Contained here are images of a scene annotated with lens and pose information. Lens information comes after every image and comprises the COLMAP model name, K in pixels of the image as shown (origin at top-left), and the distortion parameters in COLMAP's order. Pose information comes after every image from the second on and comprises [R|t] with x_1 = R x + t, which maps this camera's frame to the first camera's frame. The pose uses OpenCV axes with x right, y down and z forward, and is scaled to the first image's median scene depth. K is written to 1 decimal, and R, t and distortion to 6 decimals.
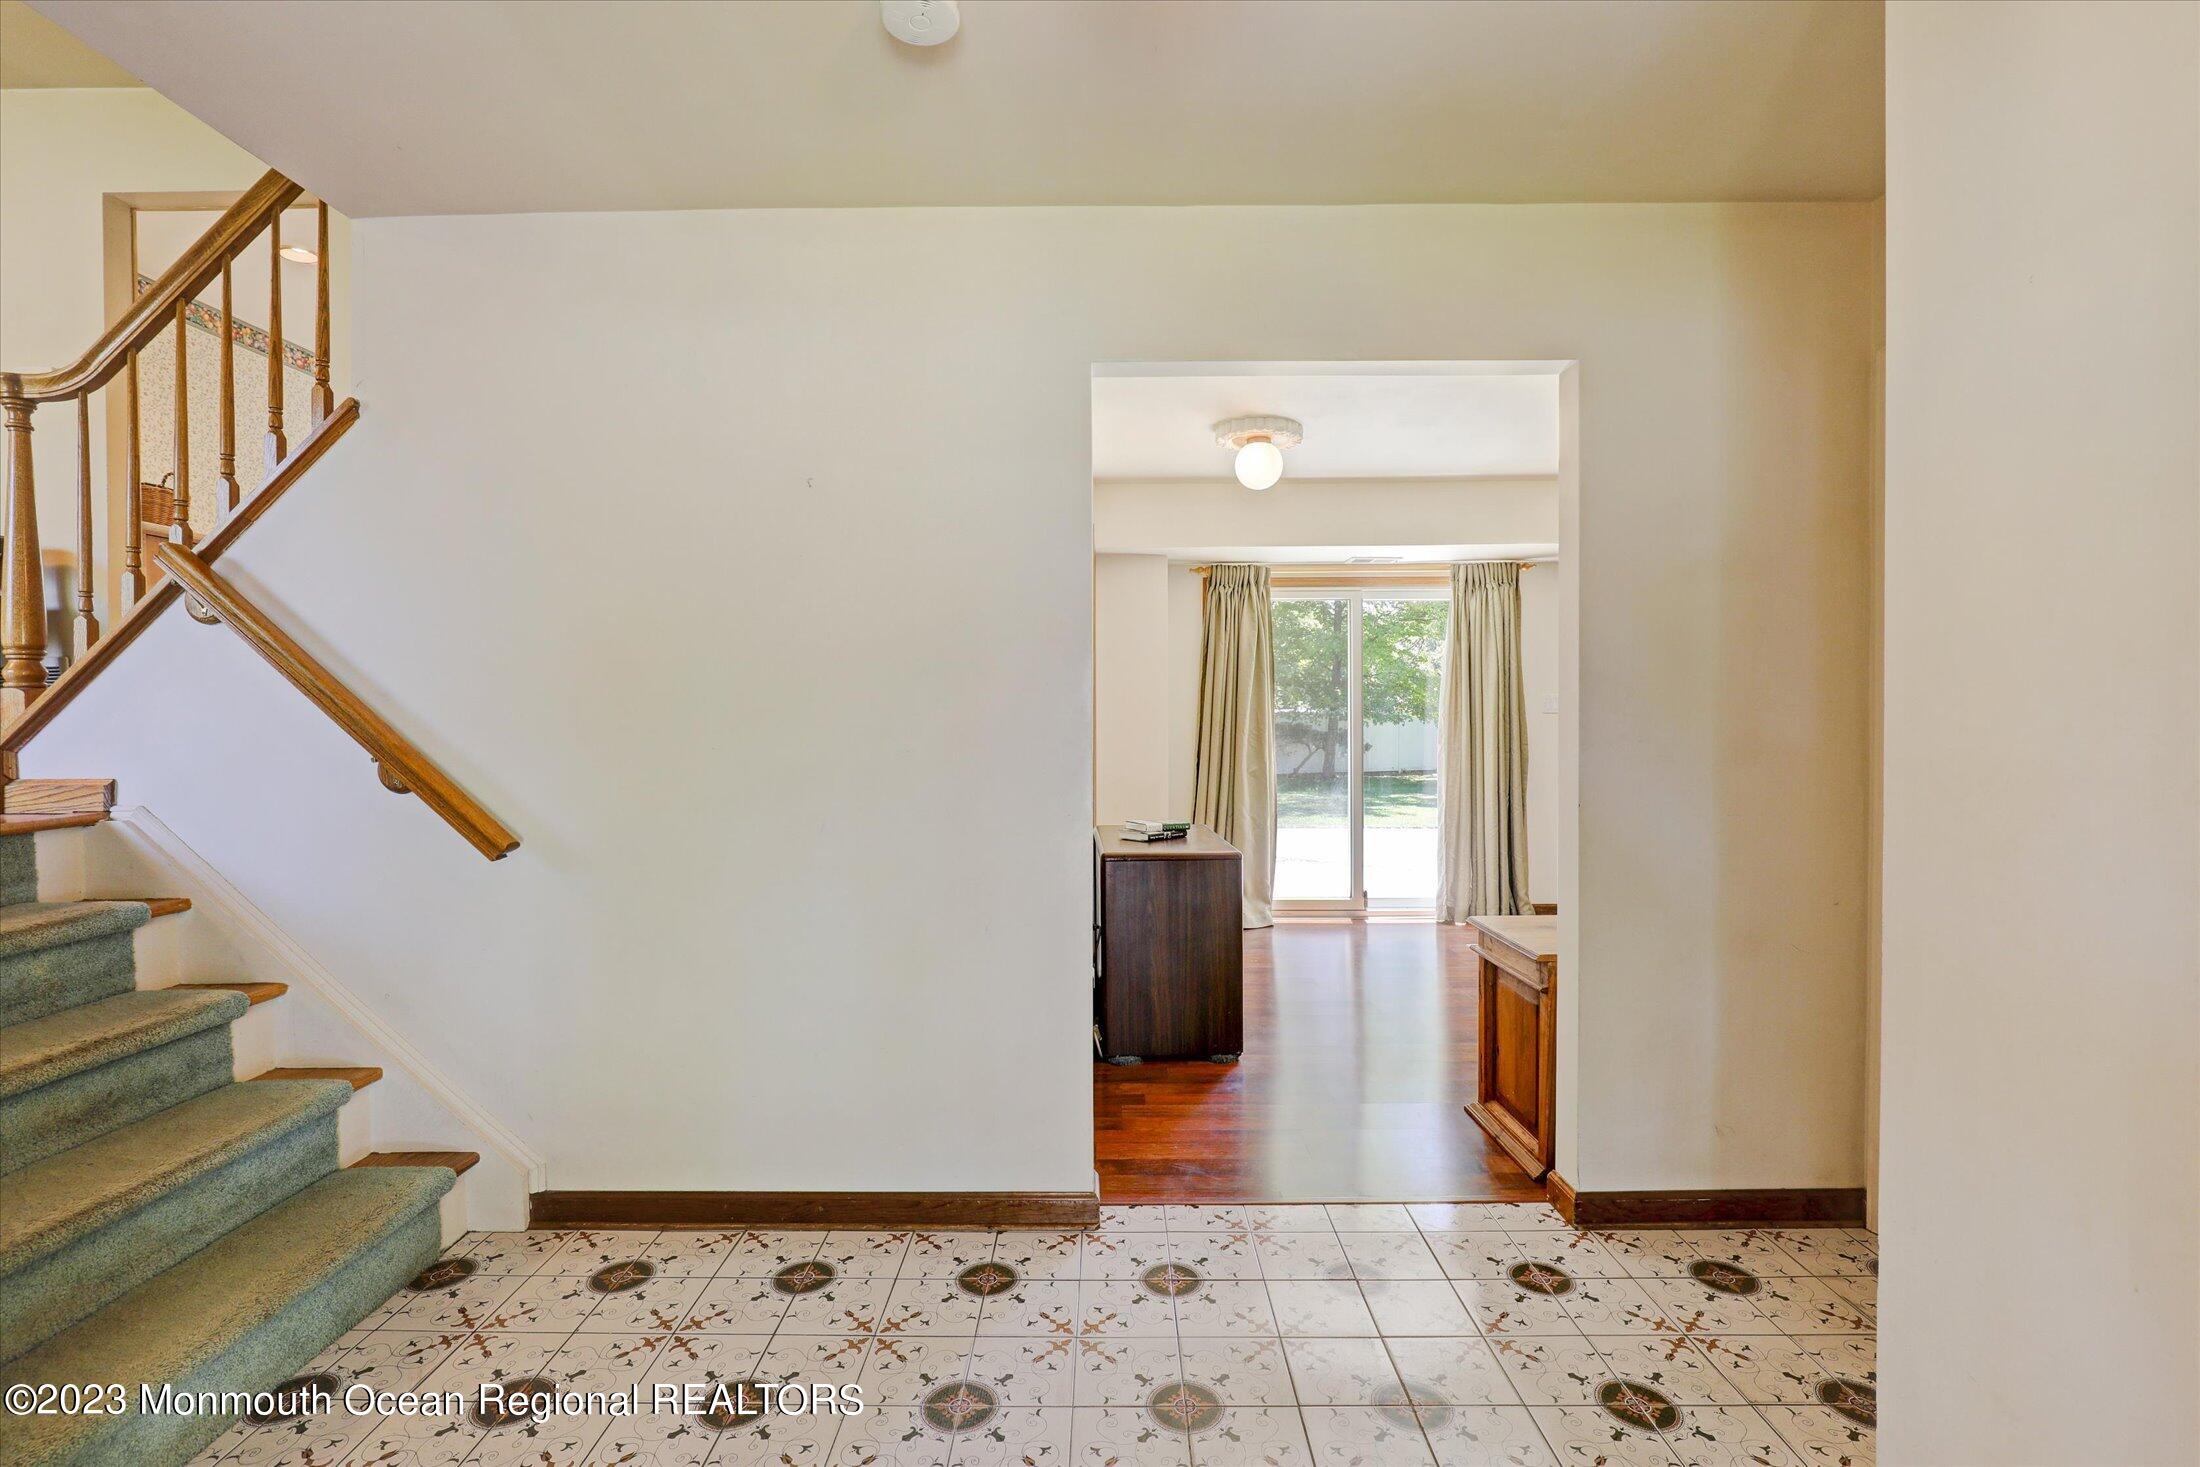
lens RADIAL K [[1024.7, 0, 1101.7], [0, 1024.7, 731.2], [0, 0, 1]] dist [-0.025205, 0.005188]
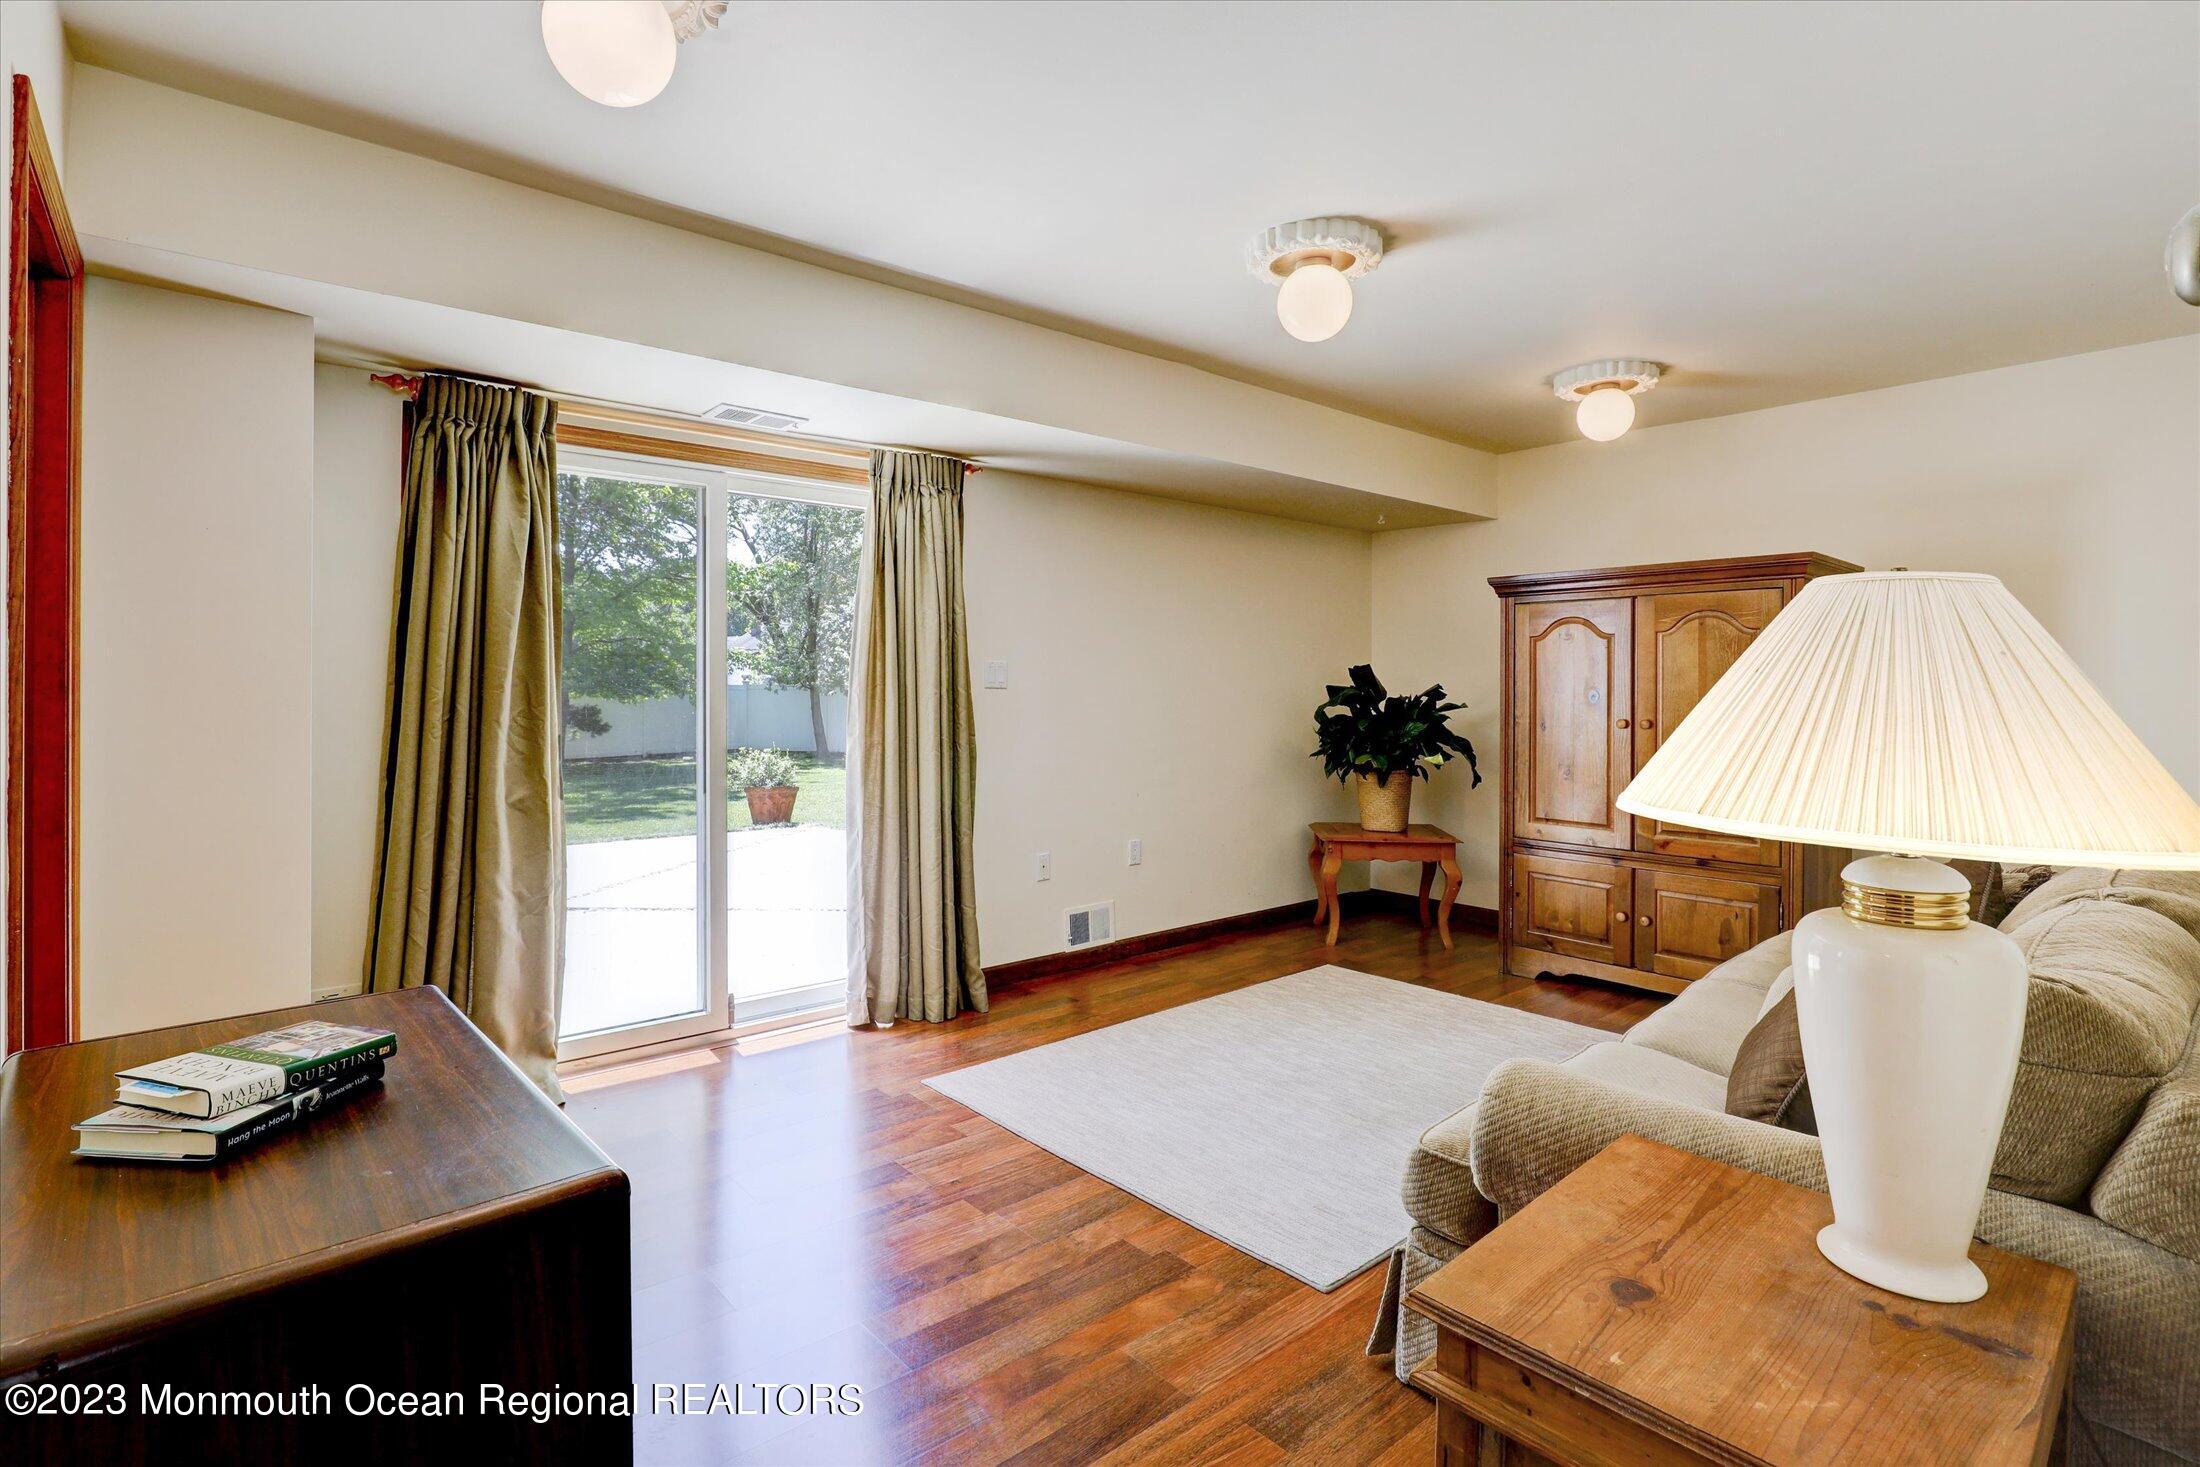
lens RADIAL K [[1024.7, 0, 1083.4], [0, 1024.7, 685.5], [0, 0, 1]] dist [-0.025205, 0.005188]
pose [[0.754547, 0.006906, 0.656210, 0.029593], [0.005626, 0.999840, -0.016991, -0.007448], [-0.656222, 0.016513, 0.754387, 0.442511]]
